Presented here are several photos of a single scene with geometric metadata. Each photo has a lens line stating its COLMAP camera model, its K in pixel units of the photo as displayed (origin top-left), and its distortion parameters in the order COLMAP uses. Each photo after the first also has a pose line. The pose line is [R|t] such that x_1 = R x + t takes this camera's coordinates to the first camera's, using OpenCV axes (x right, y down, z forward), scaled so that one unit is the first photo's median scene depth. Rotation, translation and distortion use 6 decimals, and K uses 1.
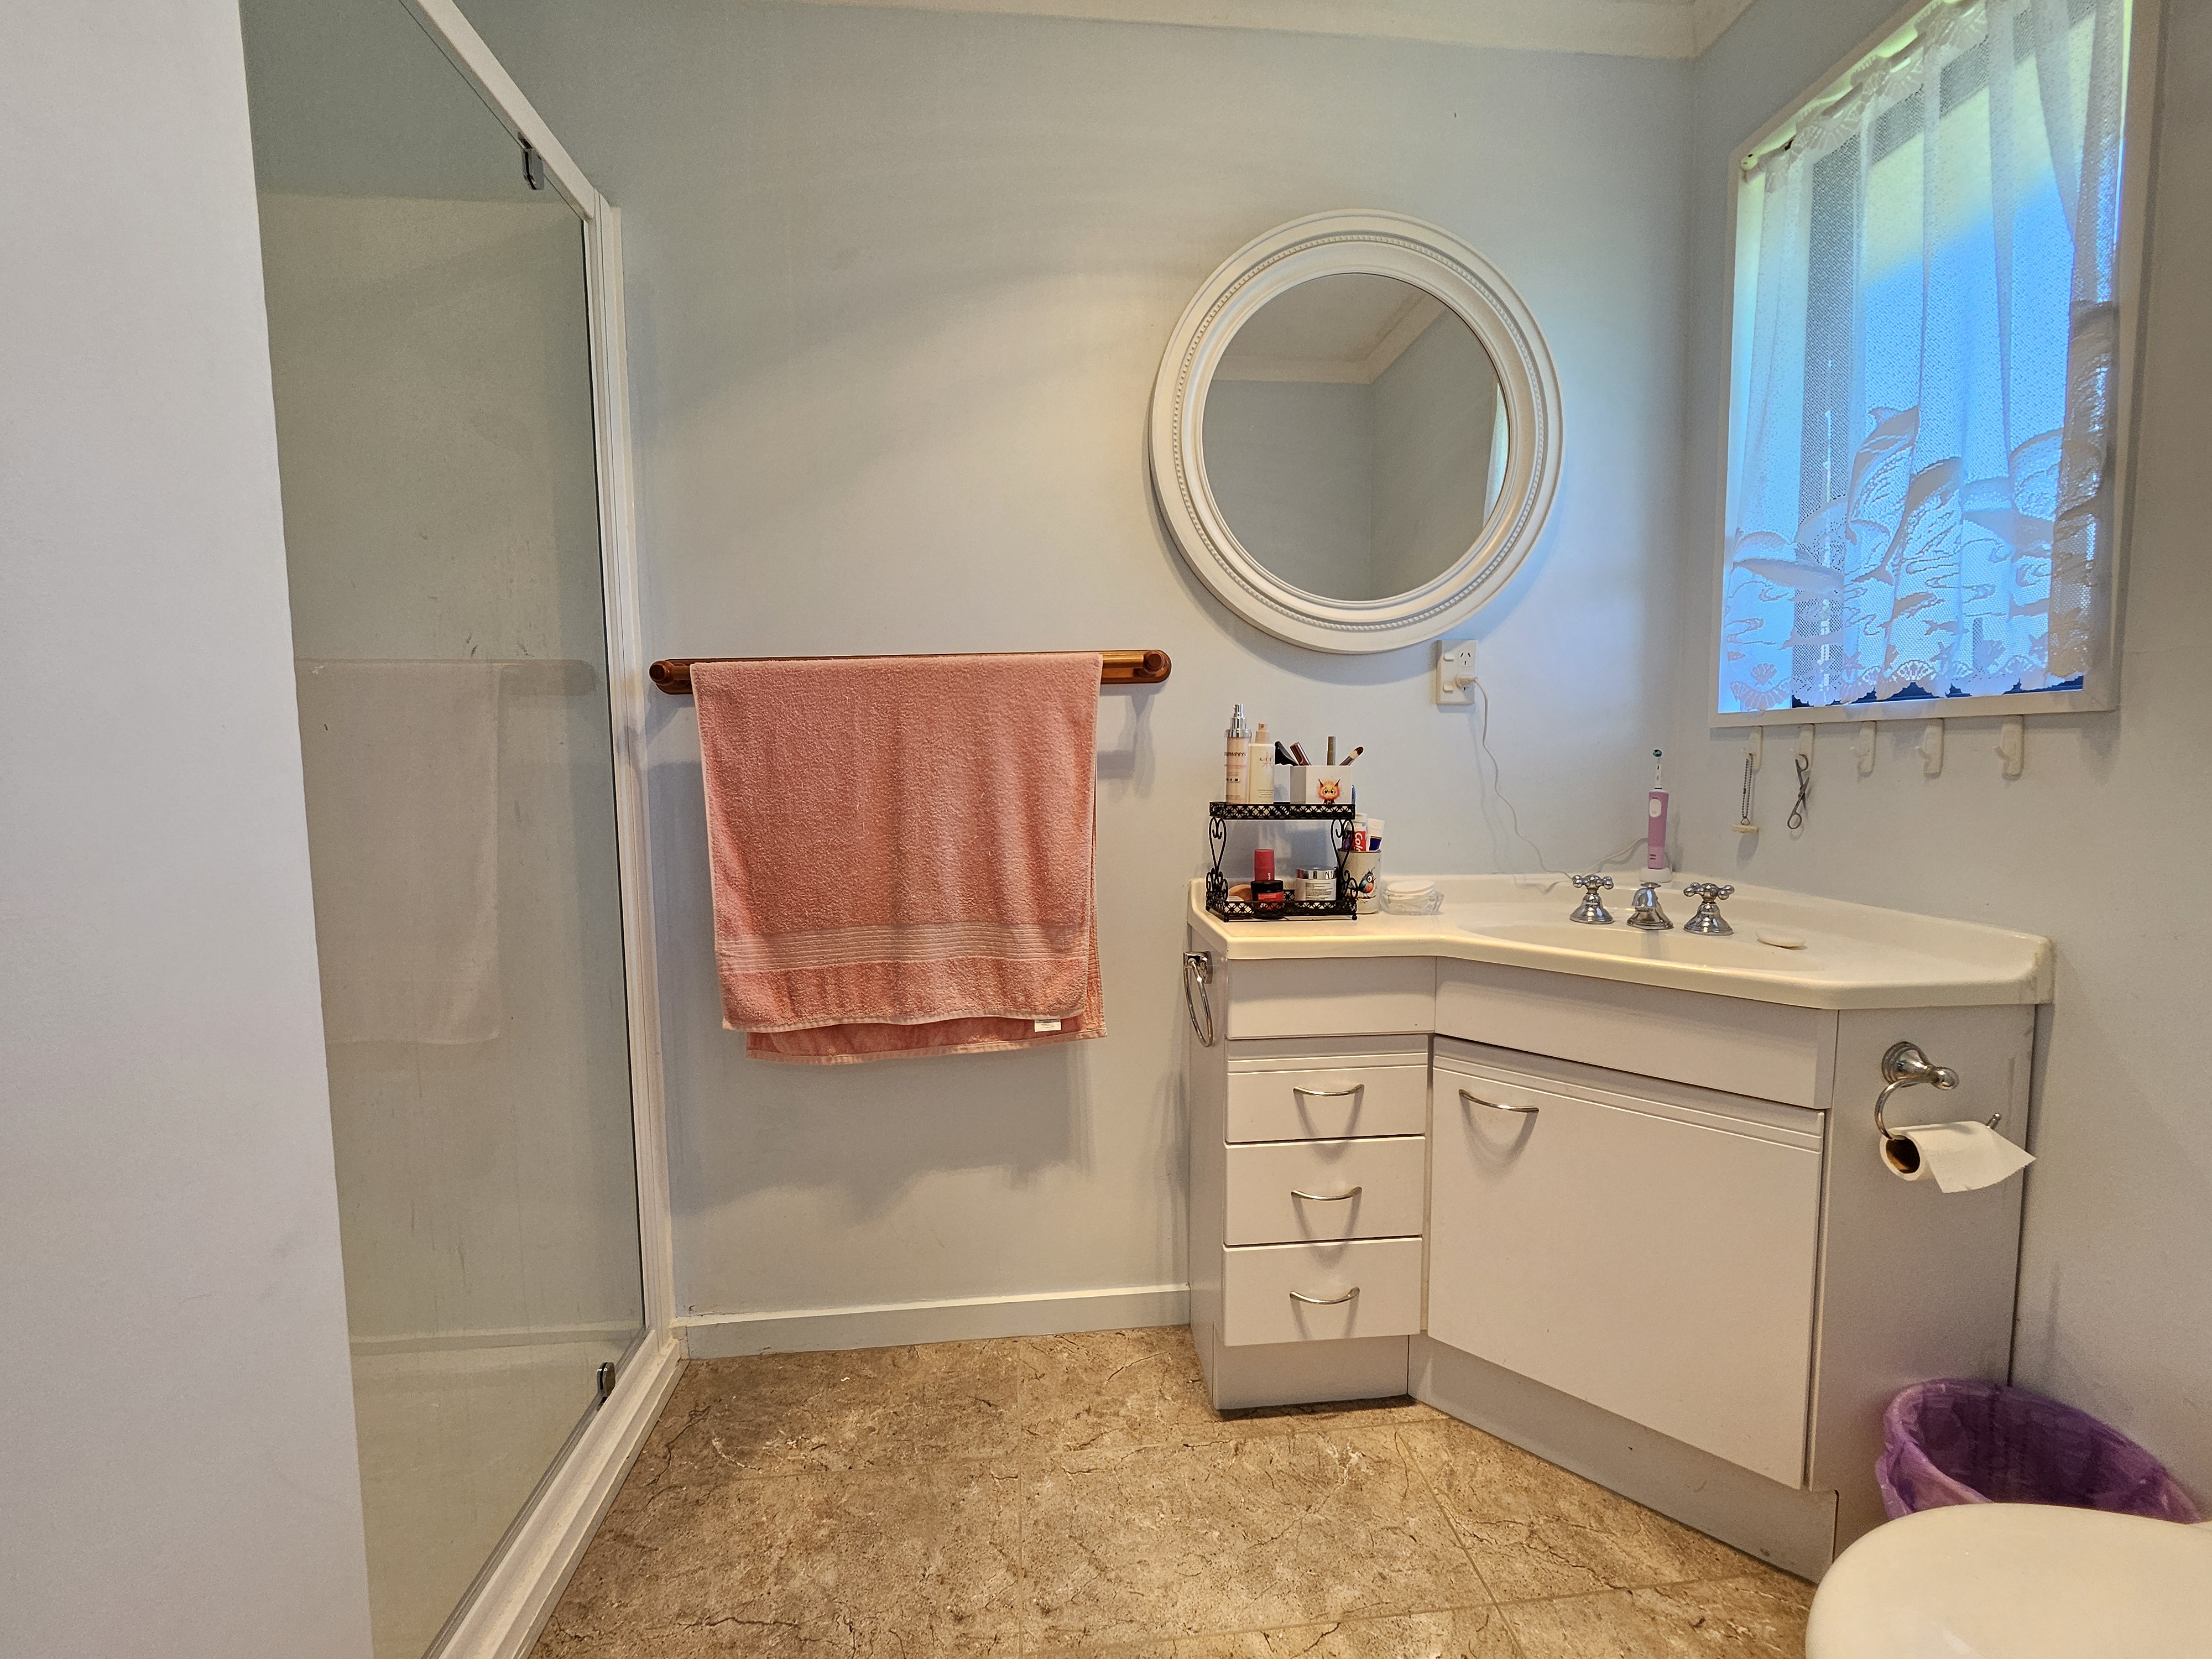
lens RADIAL K [[870.4, 0, 1104.4], [0, 870.4, 823.1], [0, 0, 1]] dist [-0.005004, -0.000086]
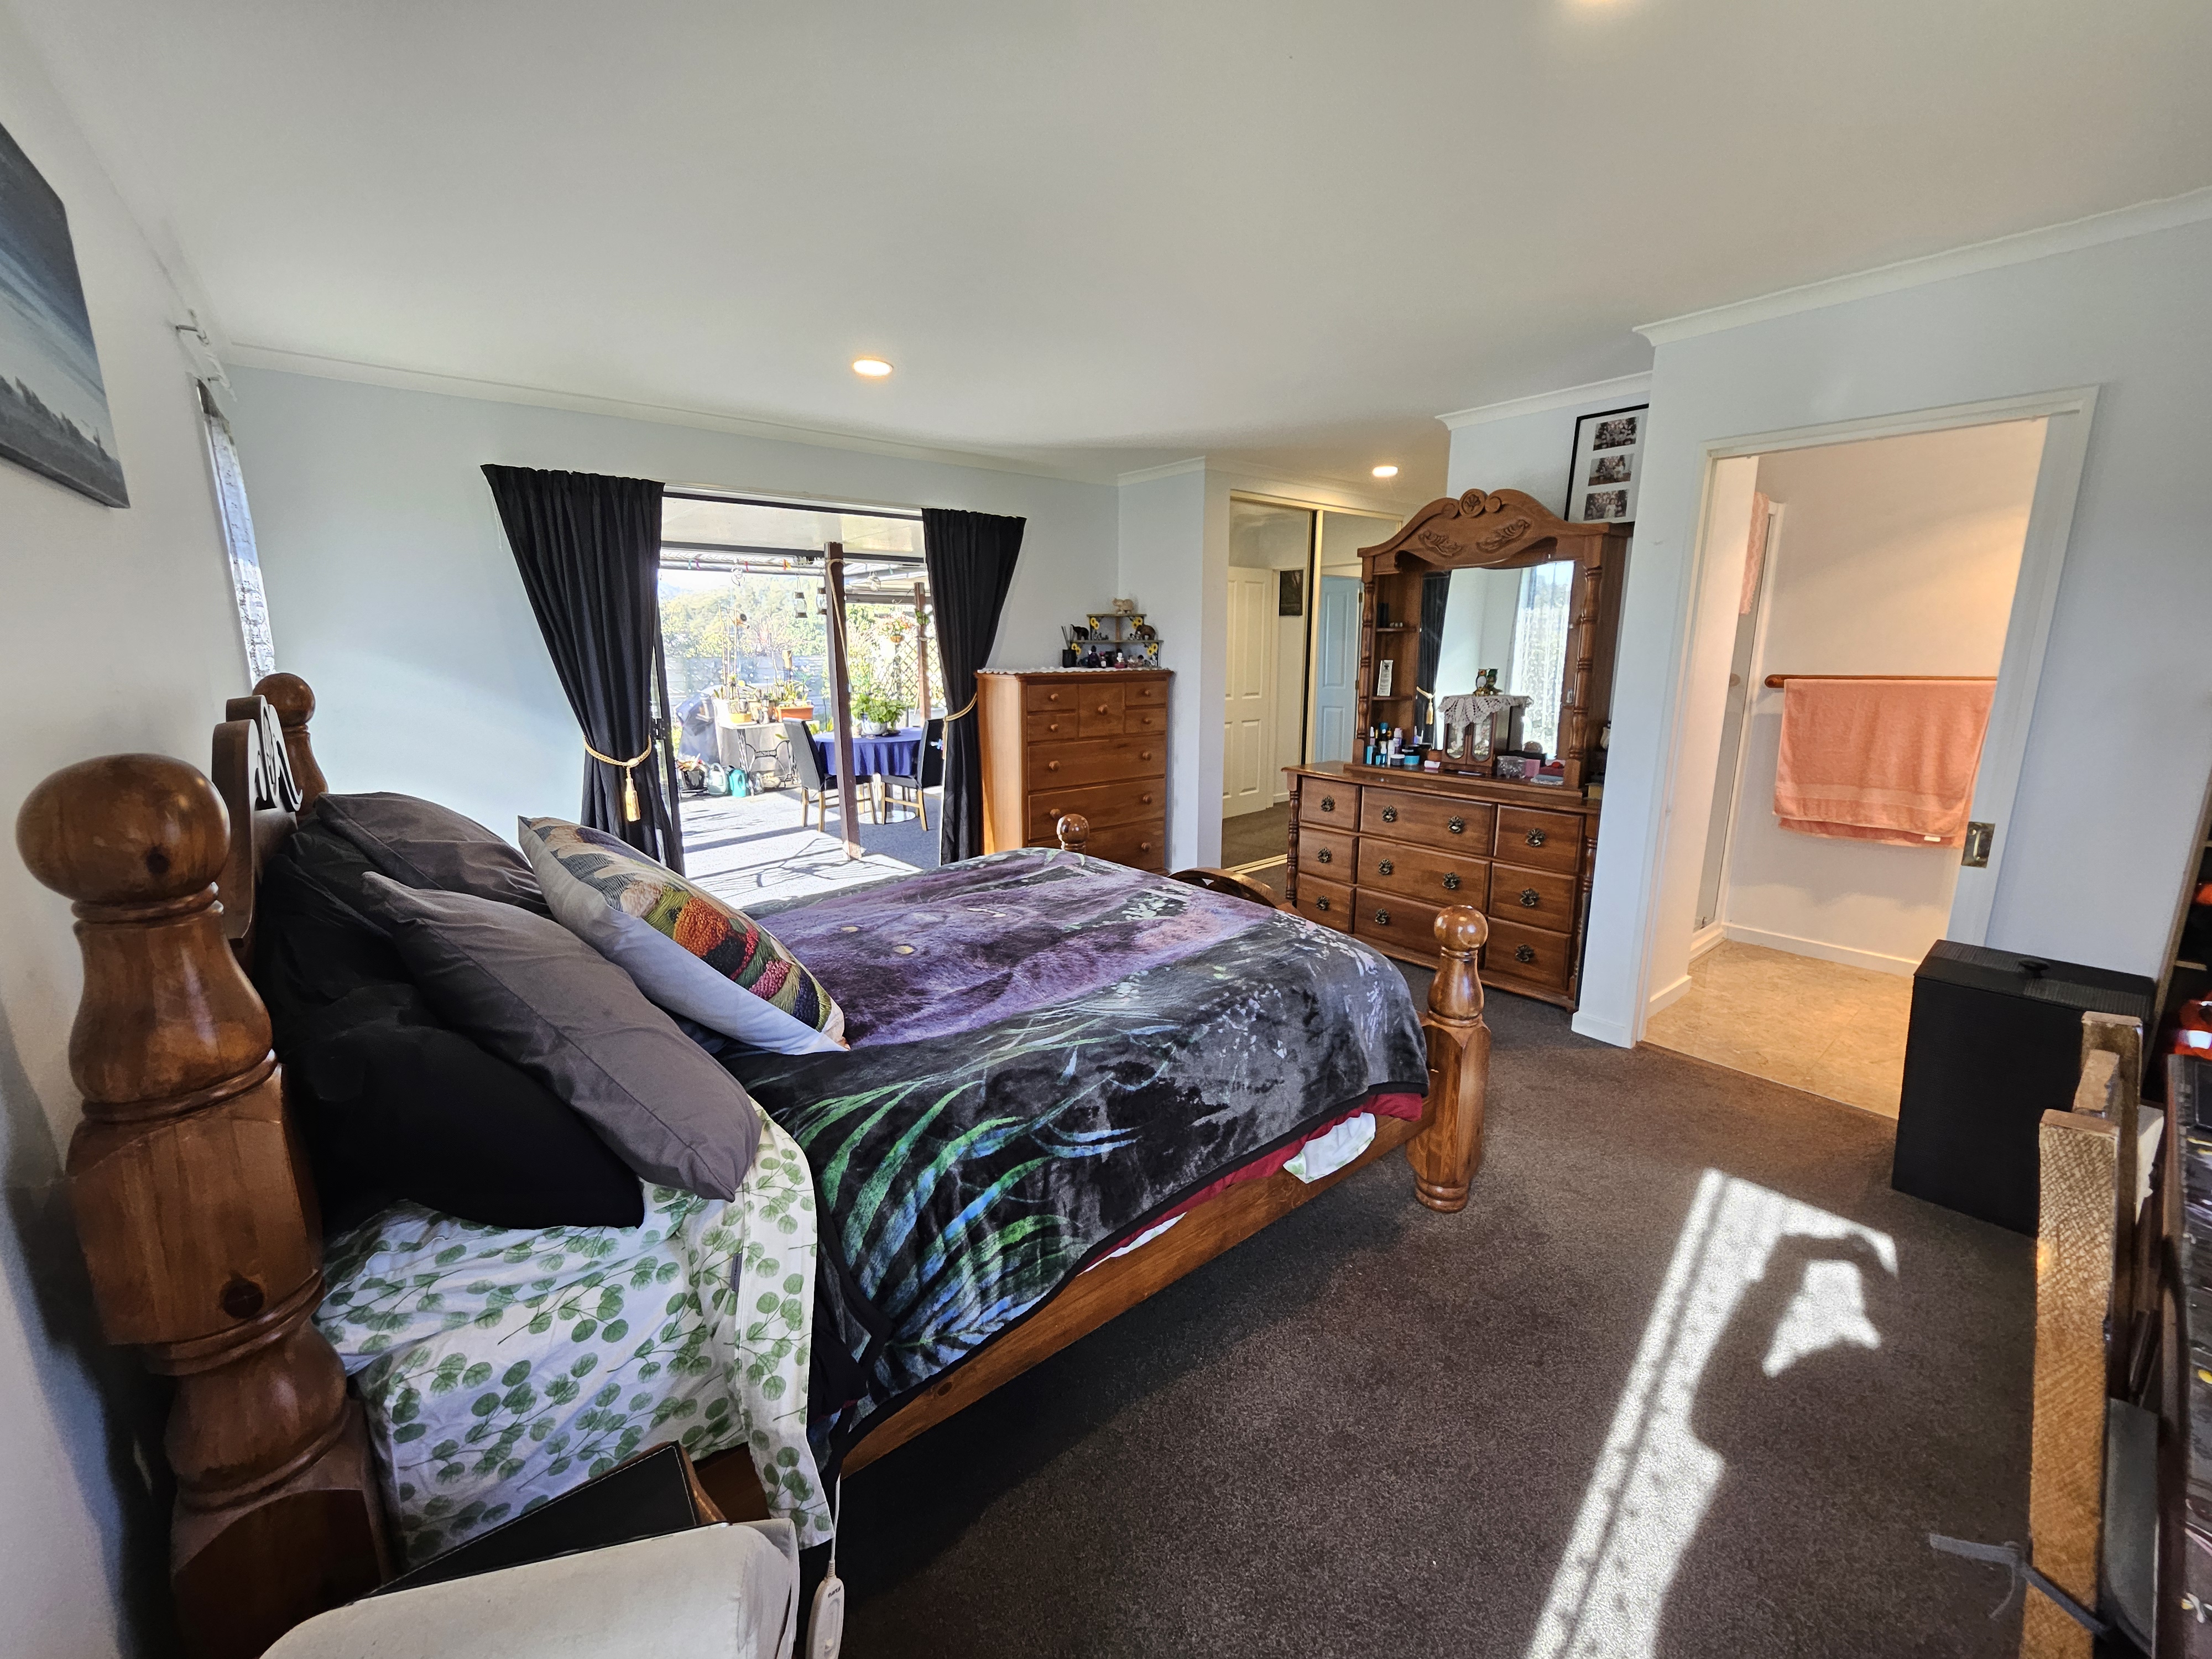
lens RADIAL K [[870.4, 0, 1096.6], [0, 870.4, 823.0], [0, 0, 1]] dist [-0.005004, -0.000086]
pose [[0.555310, 0.178408, -0.812282, 0.589688], [-0.055478, 0.982490, 0.177865, -0.101190], [0.829791, -0.053707, 0.555484, -2.228758]]
